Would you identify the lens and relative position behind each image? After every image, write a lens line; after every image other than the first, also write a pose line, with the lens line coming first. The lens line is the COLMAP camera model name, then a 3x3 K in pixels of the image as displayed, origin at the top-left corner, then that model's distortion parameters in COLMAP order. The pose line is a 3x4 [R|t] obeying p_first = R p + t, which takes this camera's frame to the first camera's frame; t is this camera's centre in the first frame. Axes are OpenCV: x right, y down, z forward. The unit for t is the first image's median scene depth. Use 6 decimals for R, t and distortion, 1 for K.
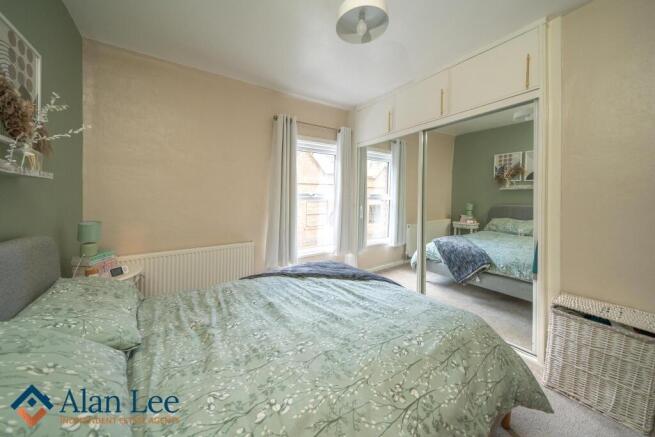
lens RADIAL K [[229.1, 0, 327.4], [0, 229.1, 207.7], [0, 0, 1]] dist [-0.001377, -0.000107]
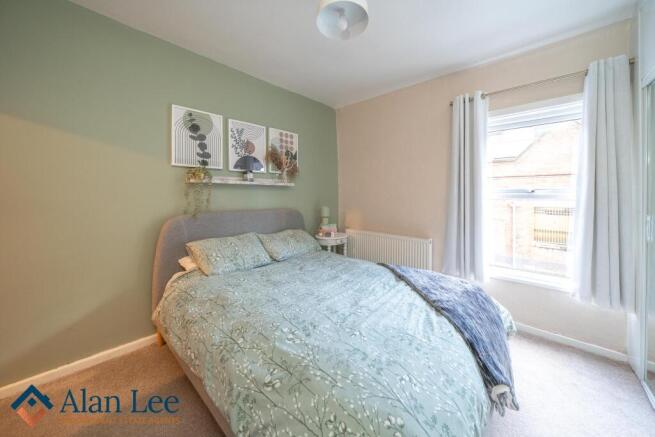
lens RADIAL K [[237.1, 0, 327.1], [0, 237.1, 193.1], [0, 0, 1]] dist [0.000752, 0.000022]
pose [[0.215462, -0.000519, -0.976512, 1.277278], [-0.051889, 0.998581, -0.011979, -0.031295], [0.975133, 0.053251, 0.215129, 0.802953]]
